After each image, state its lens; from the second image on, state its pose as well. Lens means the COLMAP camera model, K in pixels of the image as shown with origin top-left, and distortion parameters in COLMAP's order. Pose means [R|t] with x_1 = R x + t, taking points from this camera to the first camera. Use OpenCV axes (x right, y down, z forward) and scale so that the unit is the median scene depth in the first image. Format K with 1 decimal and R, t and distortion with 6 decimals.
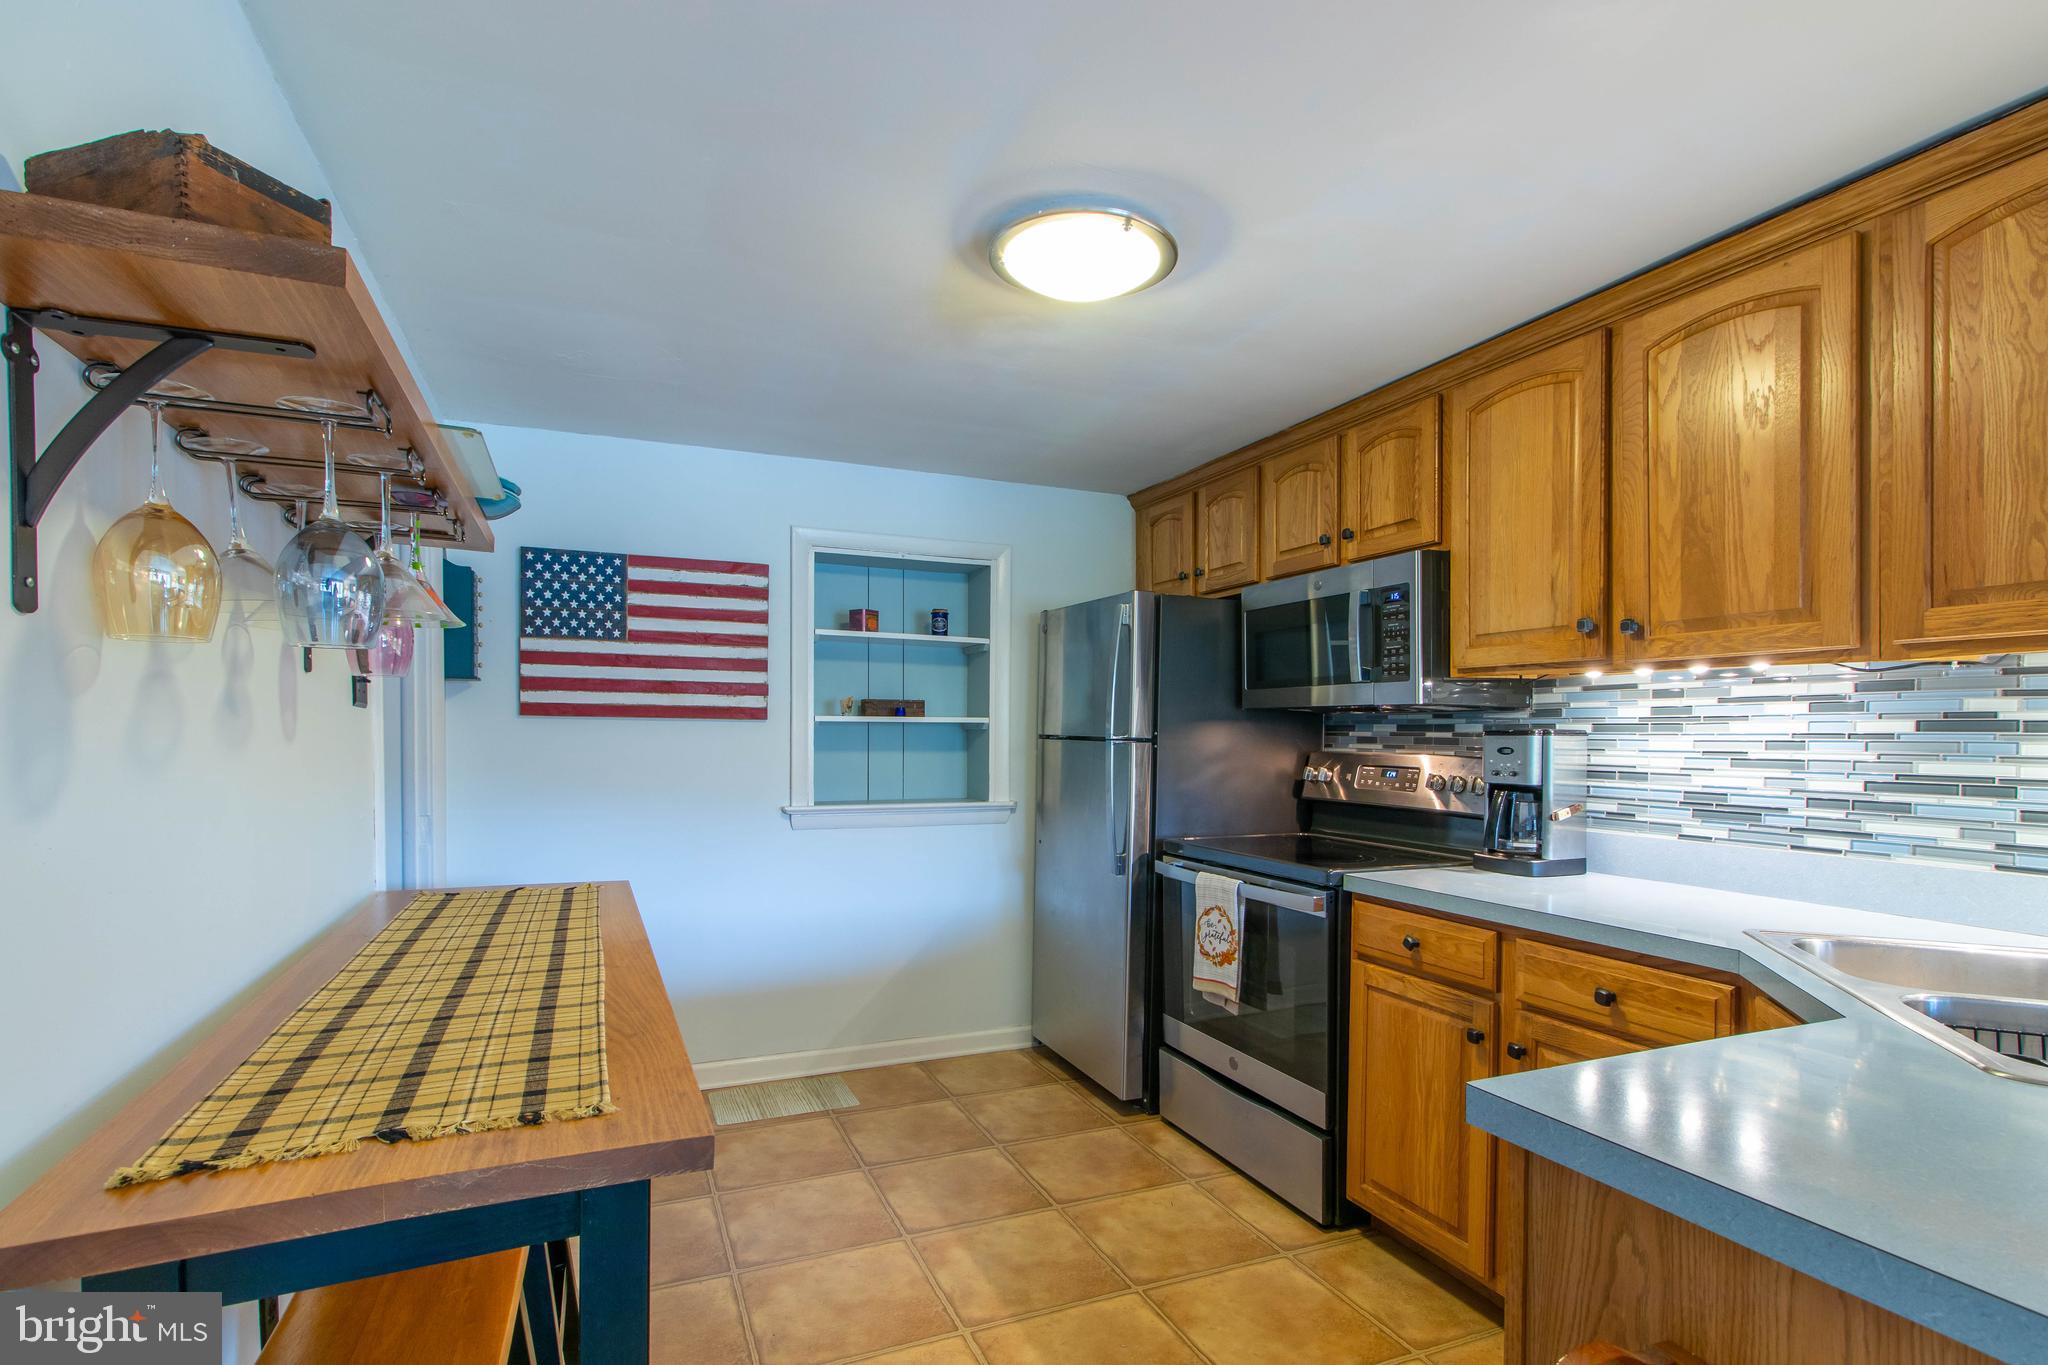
lens RADIAL K [[959.7, 0, 1010.9], [0, 959.7, 740.0], [0, 0, 1]] dist [0.009320, 0.002378]
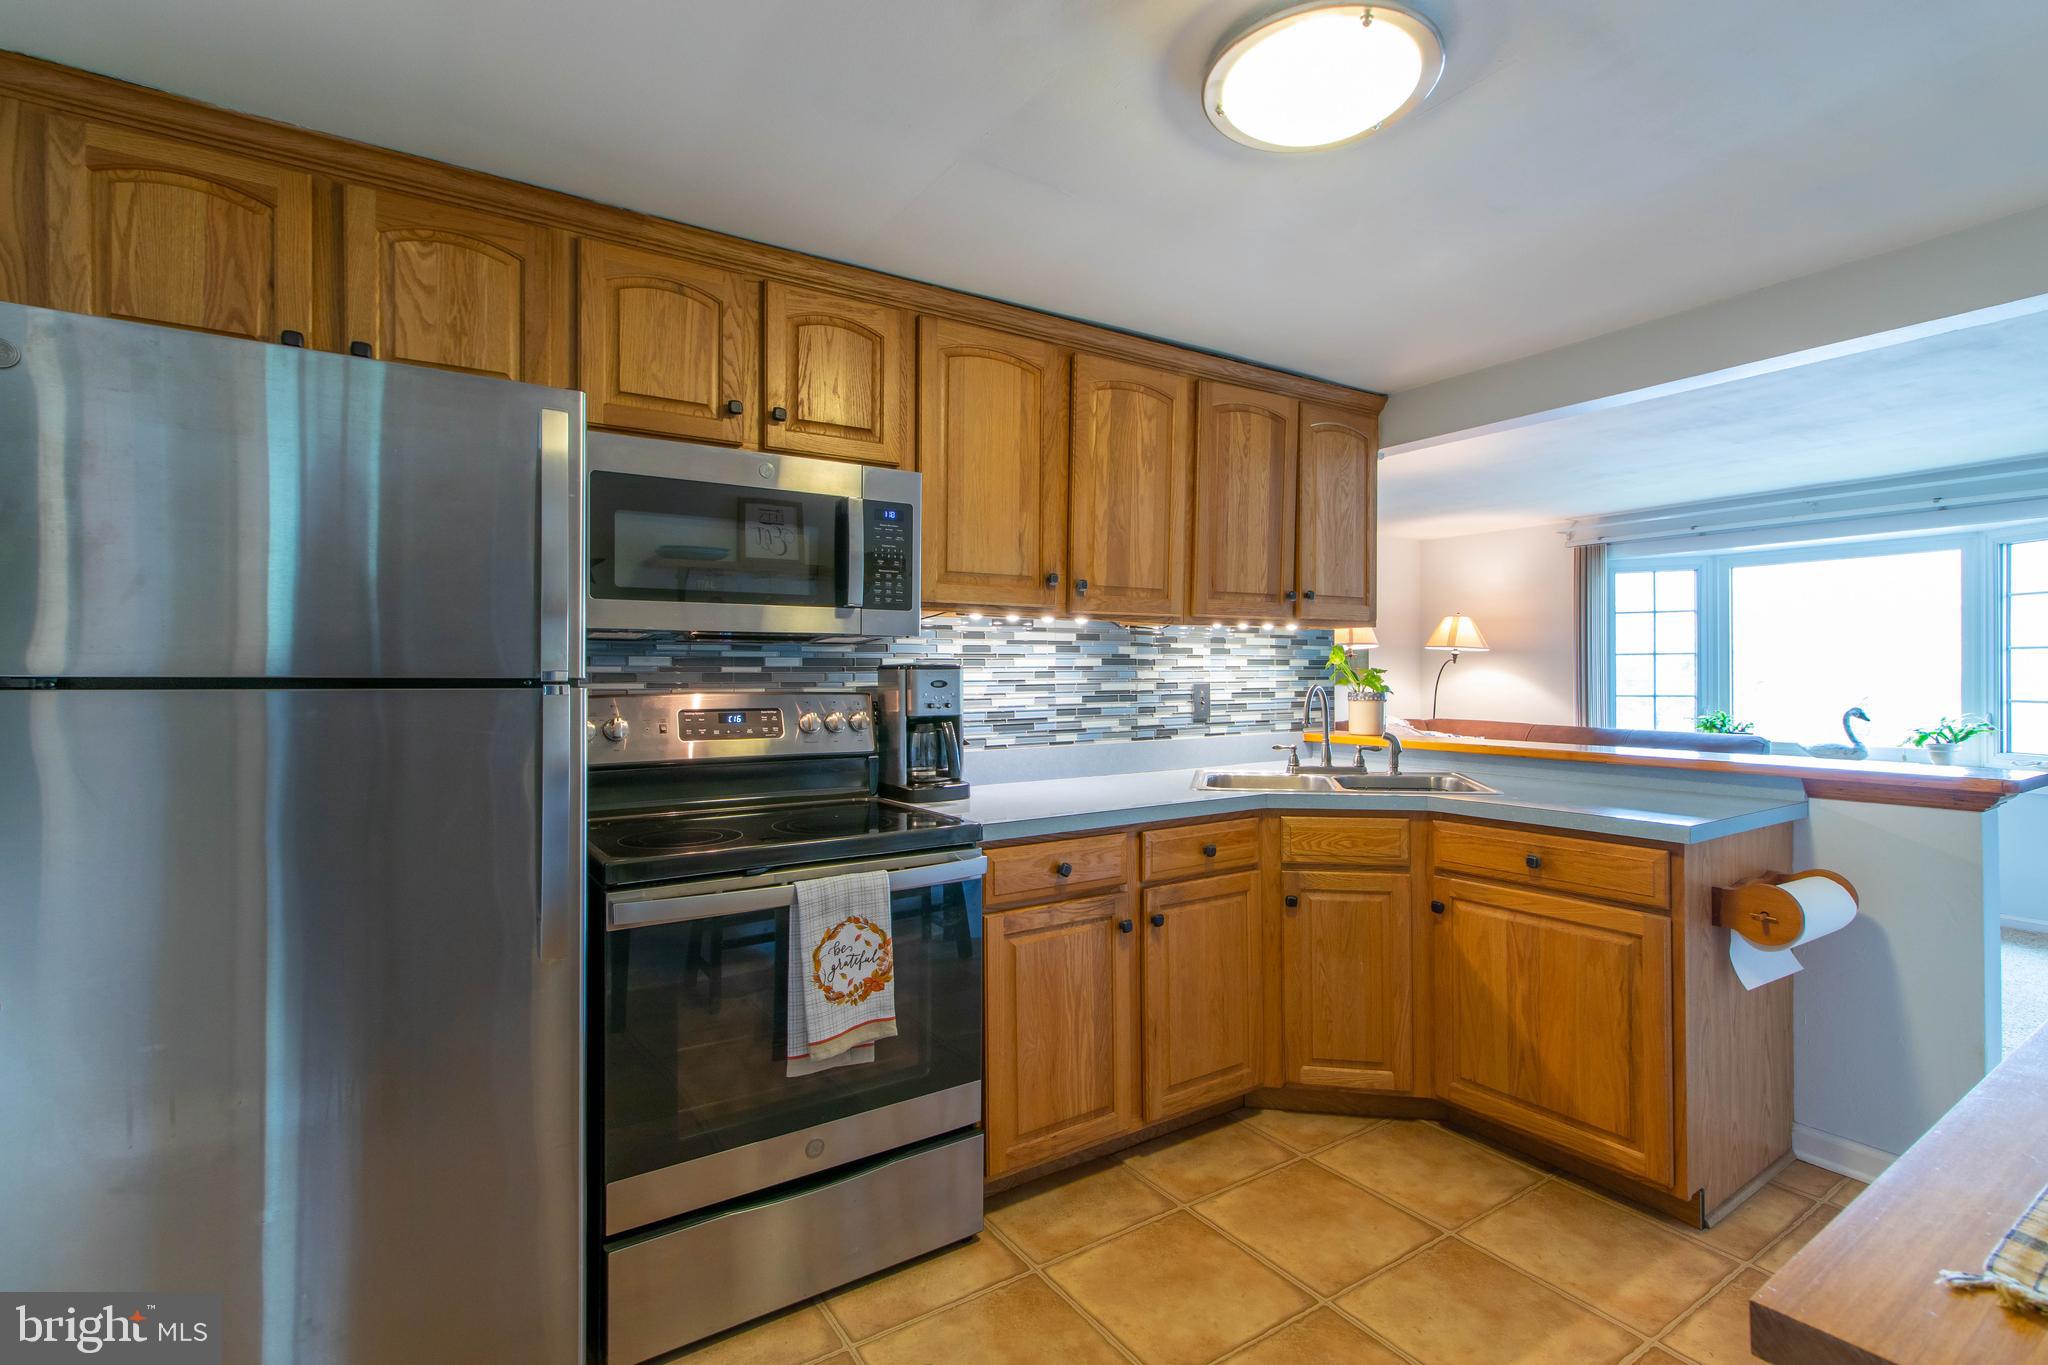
lens RADIAL K [[959.7, 0, 1084.4], [0, 959.7, 657.4], [0, 0, 1]] dist [0.009320, 0.002378]
pose [[-0.190393, 0.008076, 0.981675, -0.580370], [0.010174, 0.999929, -0.006253, -0.010045], [-0.981655, 0.008797, -0.190461, 1.123929]]
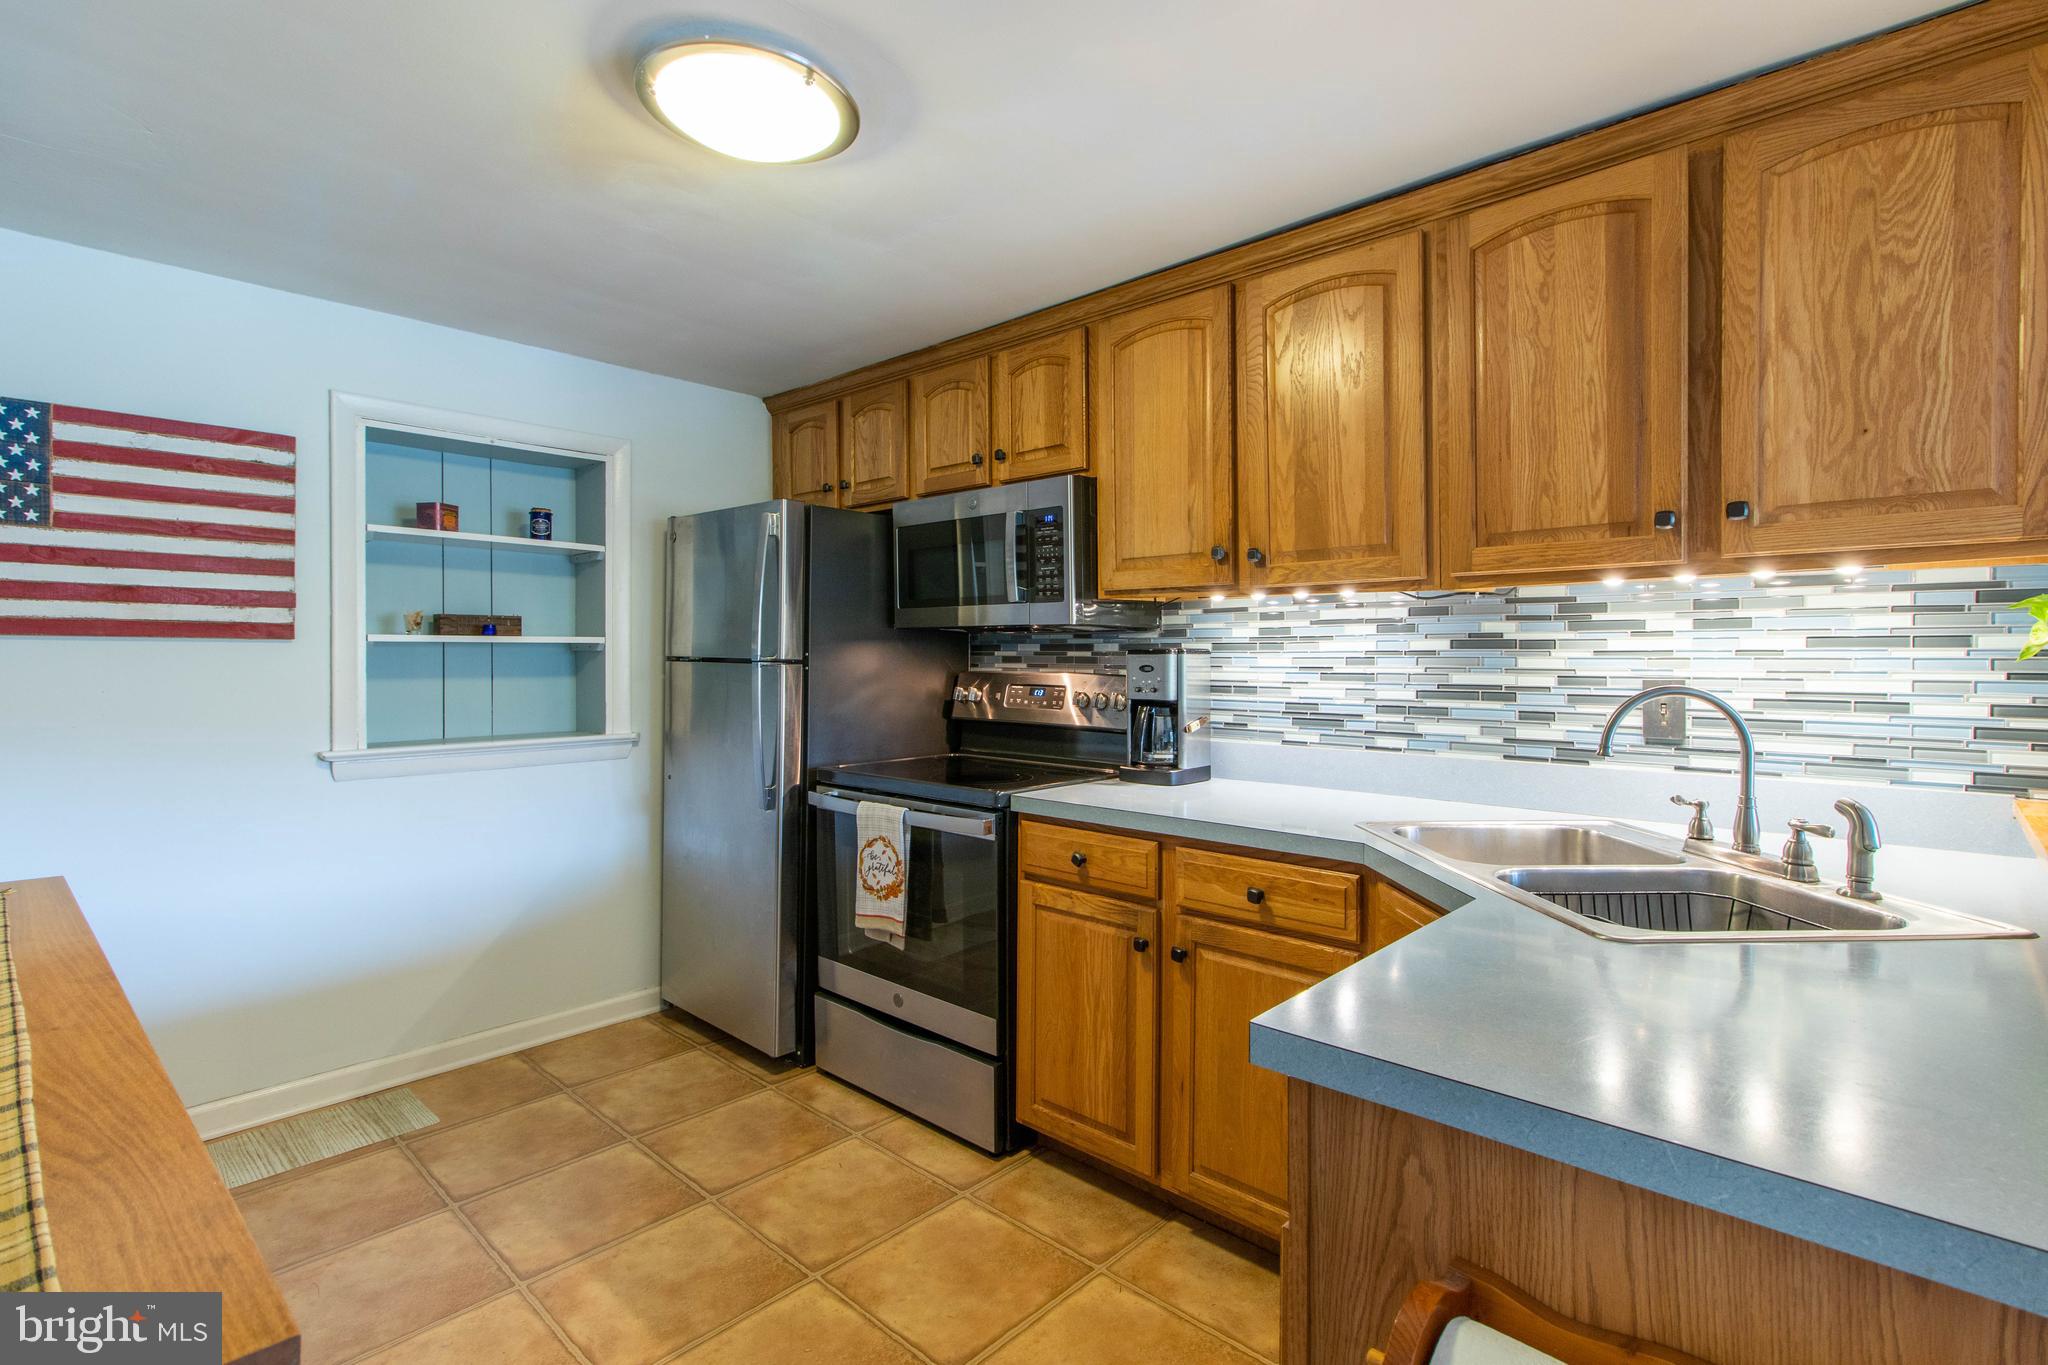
lens RADIAL K [[959.7, 0, 1015.3], [0, 959.7, 653.0], [0, 0, 1]] dist [0.009320, 0.002378]
pose [[0.916855, -0.005938, 0.399176, -0.046522], [0.008952, 0.999944, -0.005688, -0.001298], [-0.399119, 0.008789, 0.916857, 0.088291]]
